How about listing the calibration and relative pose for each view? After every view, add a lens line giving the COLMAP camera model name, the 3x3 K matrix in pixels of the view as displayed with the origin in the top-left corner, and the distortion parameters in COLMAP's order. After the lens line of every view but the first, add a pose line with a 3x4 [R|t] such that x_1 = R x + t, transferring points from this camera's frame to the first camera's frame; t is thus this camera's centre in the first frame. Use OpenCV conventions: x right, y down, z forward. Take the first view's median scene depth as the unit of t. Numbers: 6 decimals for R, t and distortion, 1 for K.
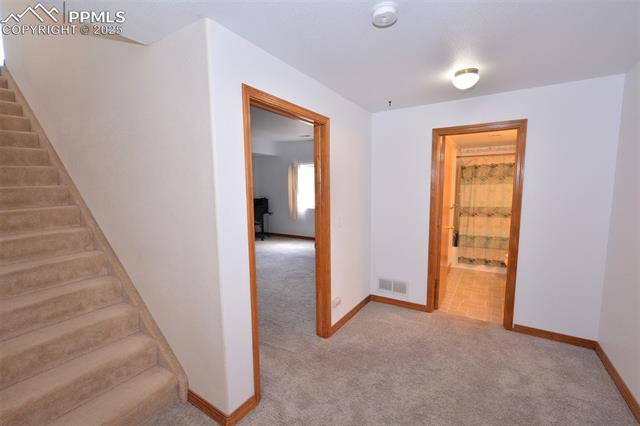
lens RADIAL K [[285.1, 0, 318.0], [0, 285.1, 215.9], [0, 0, 1]] dist [-0.003146, -0.000636]
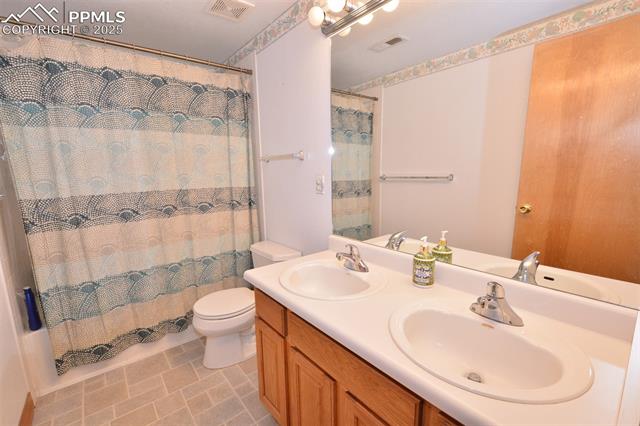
lens RADIAL K [[285.1, 0, 320.3], [0, 285.1, 226.7], [0, 0, 1]] dist [-0.003146, -0.000636]
pose [[0.344661, -0.171350, 0.922956, 0.340357], [0.116349, 0.983416, 0.139126, -0.010659], [-0.931489, 0.059434, 0.358881, 0.623701]]
